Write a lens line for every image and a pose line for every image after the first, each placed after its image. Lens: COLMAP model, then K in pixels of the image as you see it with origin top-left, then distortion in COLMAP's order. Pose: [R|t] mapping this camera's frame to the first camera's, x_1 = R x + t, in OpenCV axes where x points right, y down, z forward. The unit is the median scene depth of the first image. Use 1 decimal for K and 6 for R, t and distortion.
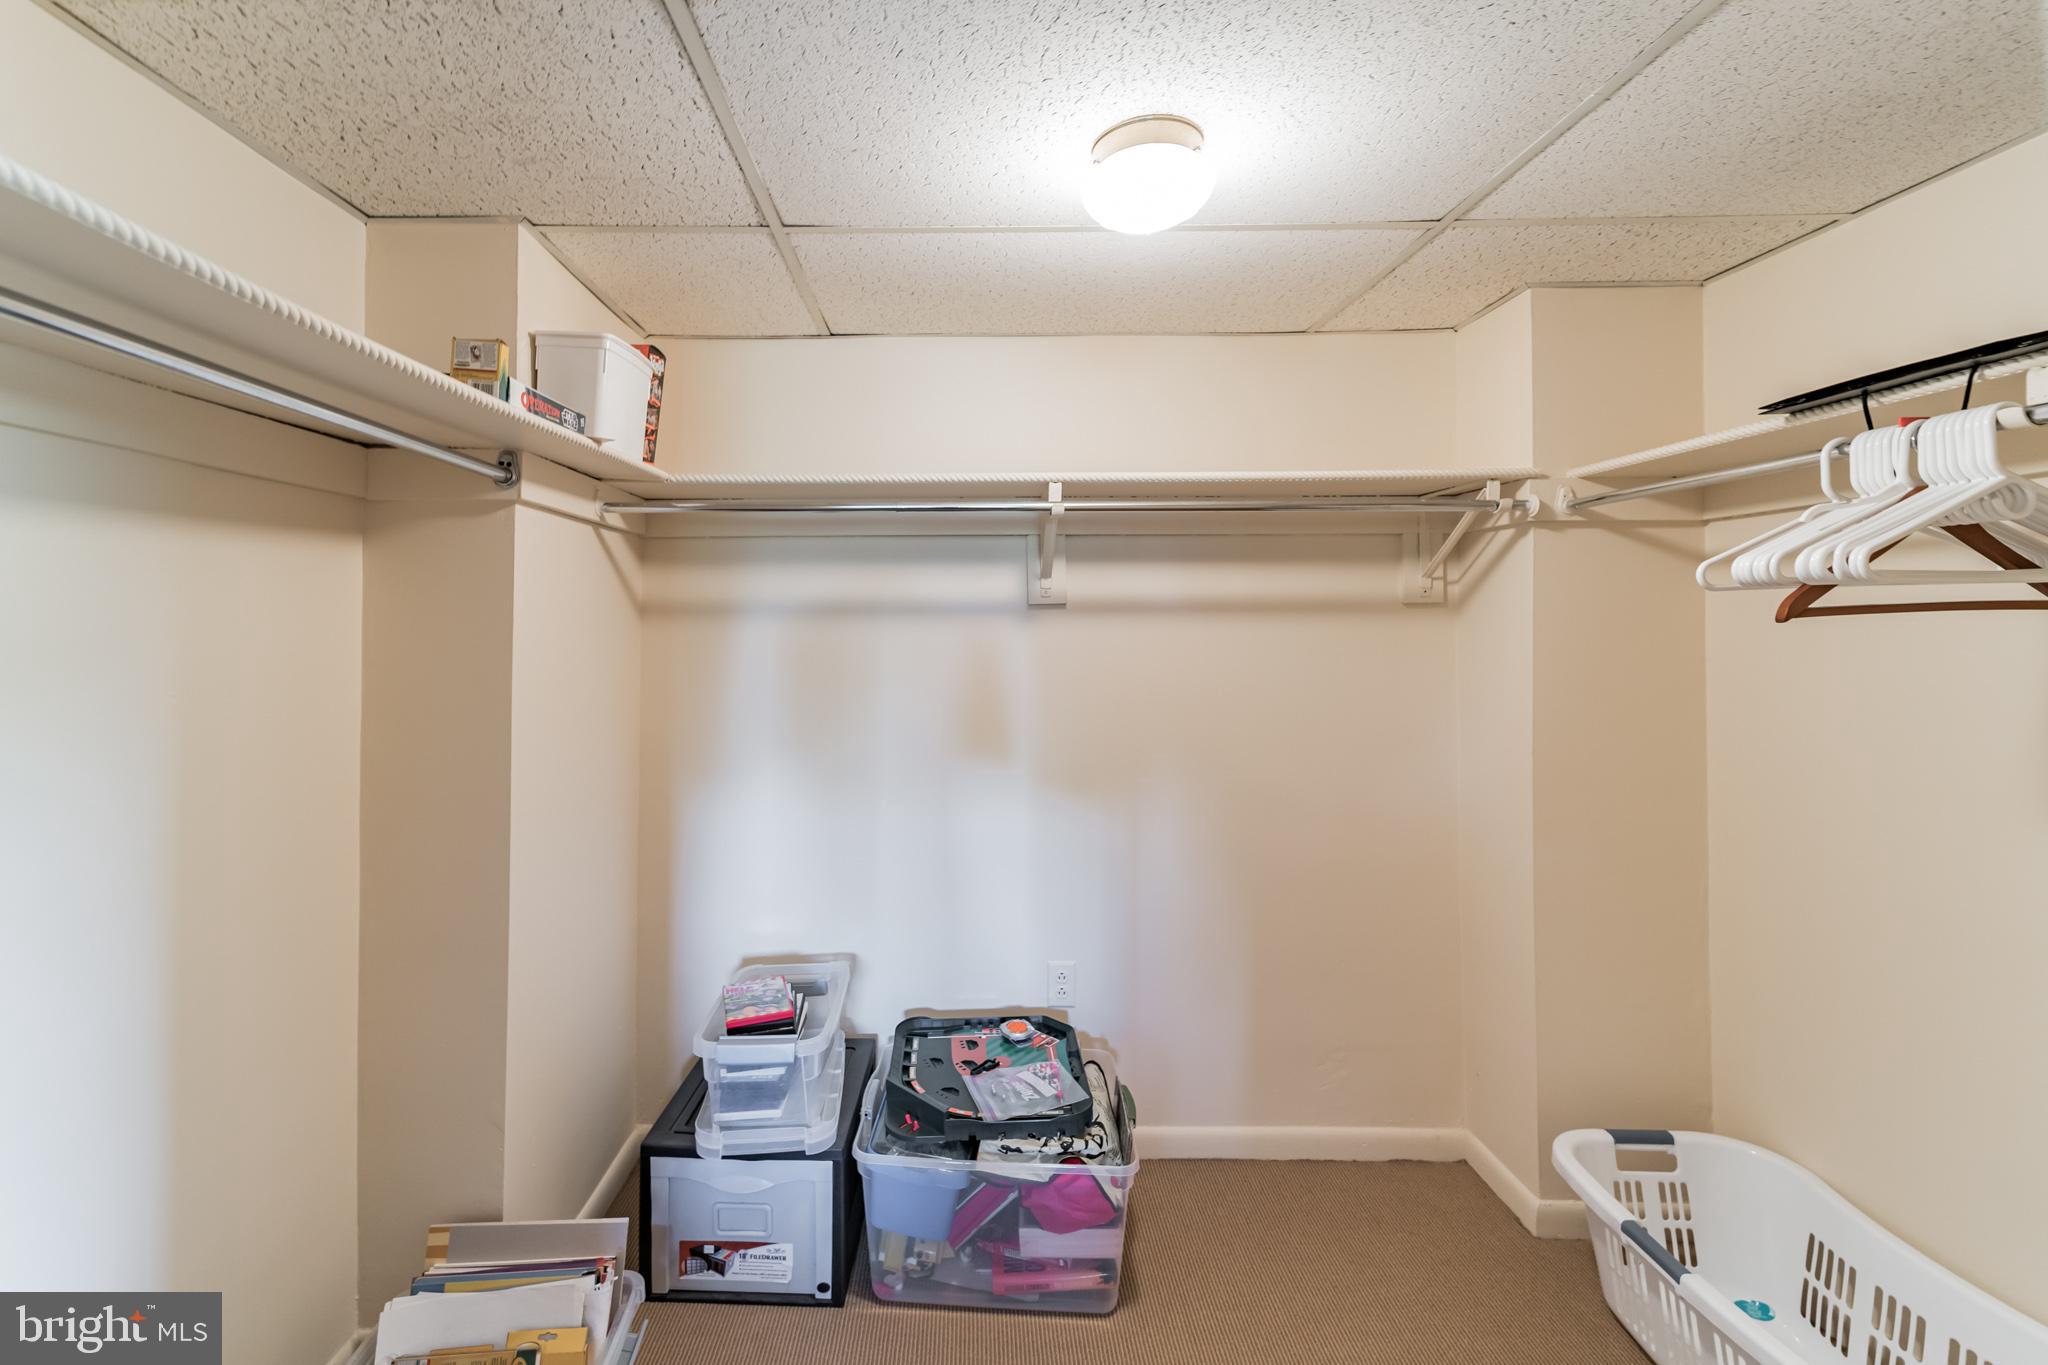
lens RADIAL K [[882.7, 0, 1024.4], [0, 882.7, 698.3], [0, 0, 1]] dist [0.007938, -0.003014]
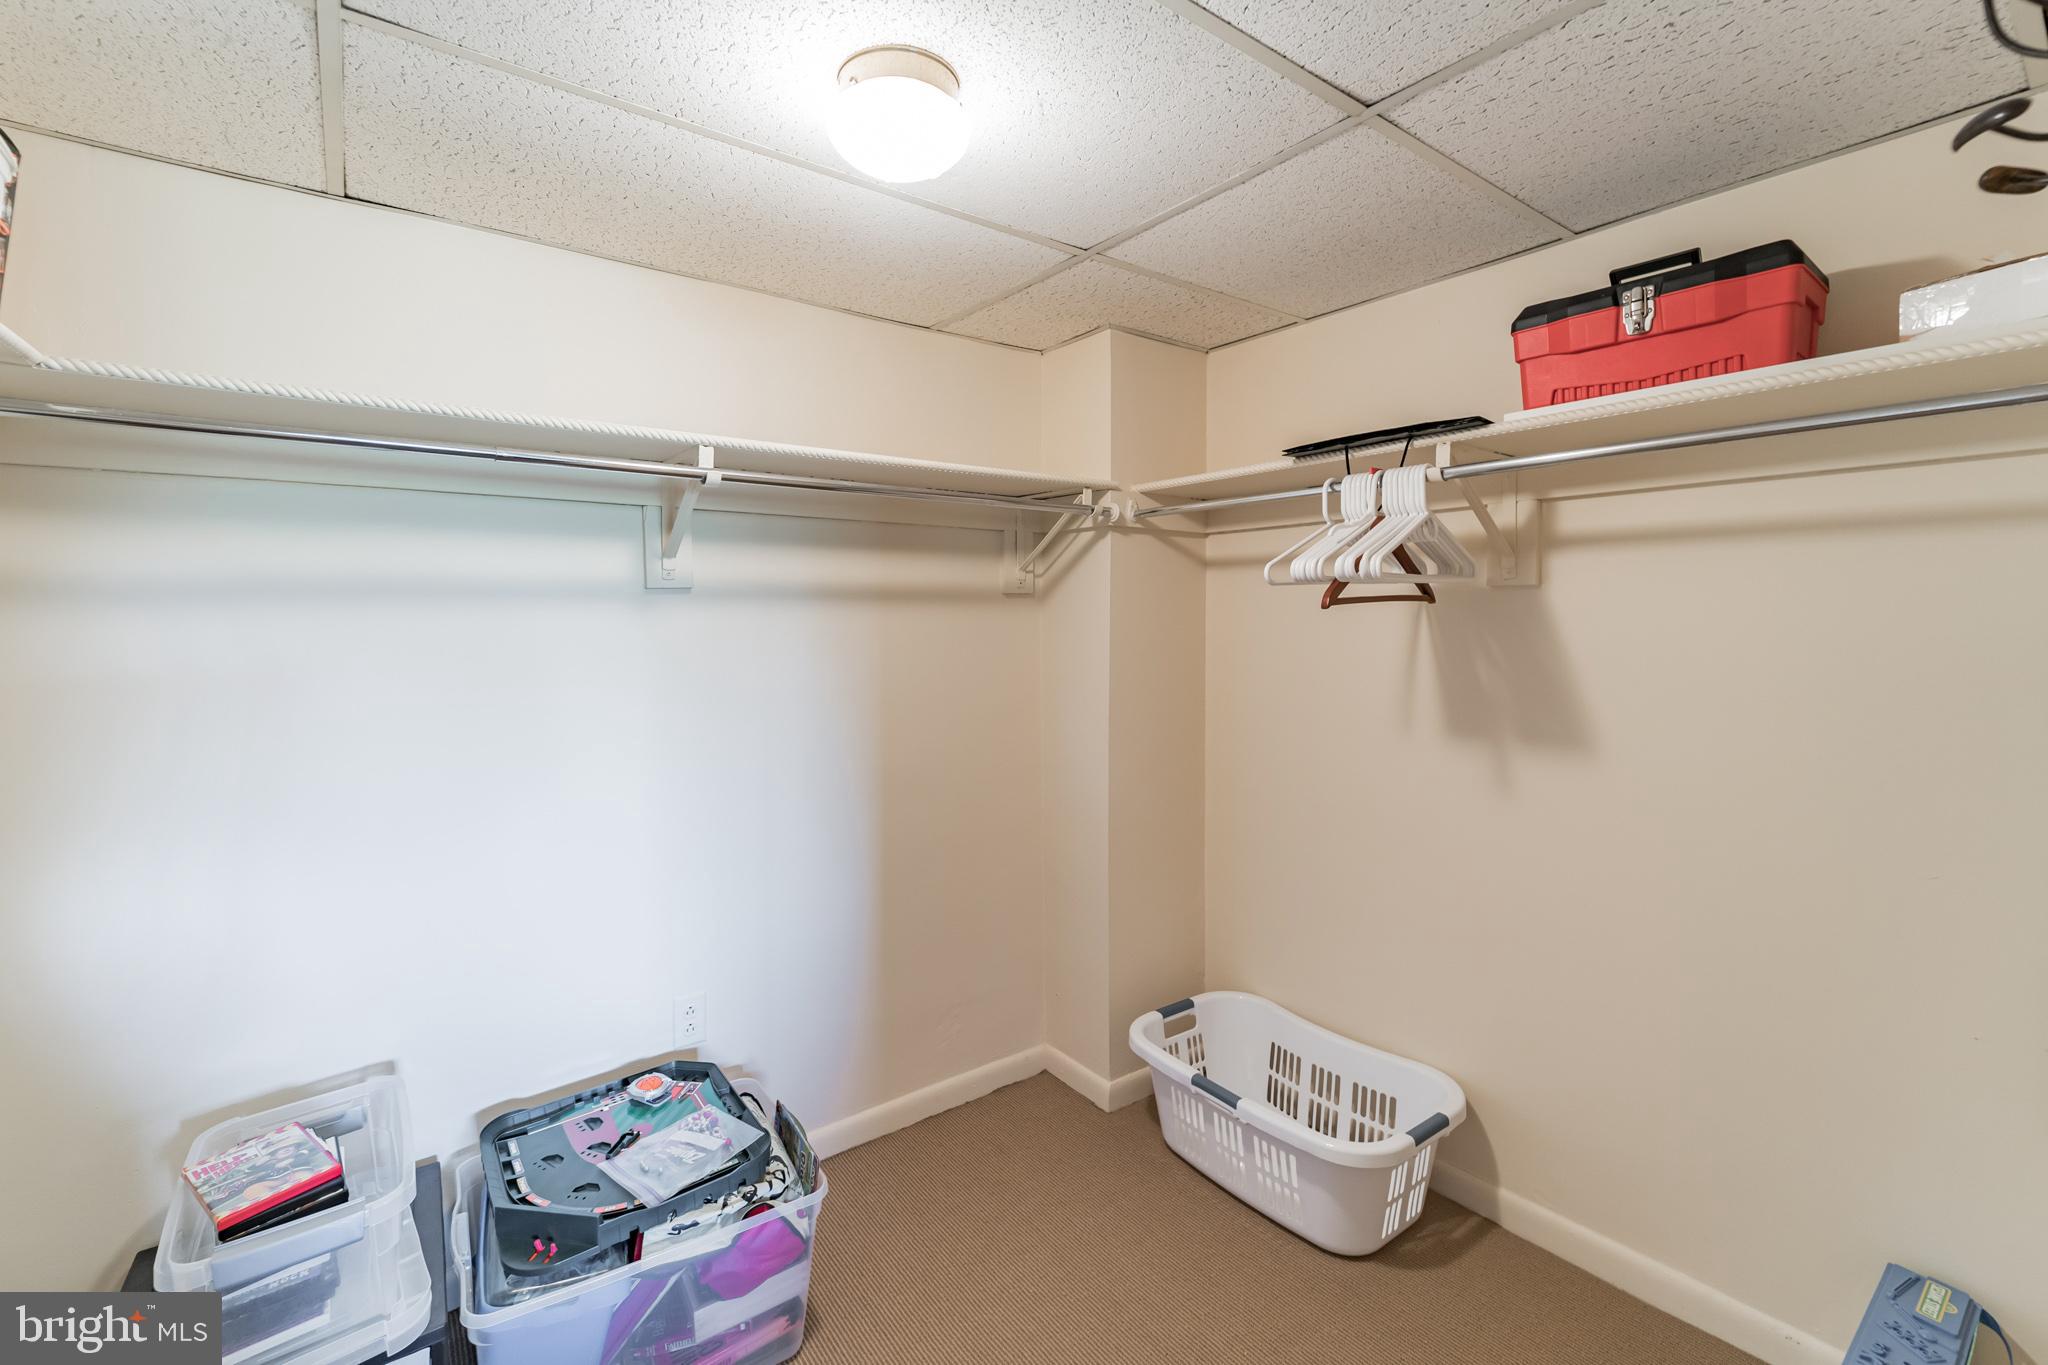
lens RADIAL K [[838.0, 0, 1025.2], [0, 838.0, 696.8], [0, 0, 1]] dist [0.011401, -0.005193]
pose [[0.809531, -0.058119, 0.584193, -0.193067], [0.051426, 0.998283, 0.028053, -0.006429], [-0.584820, 0.007332, 0.811130, 0.144316]]
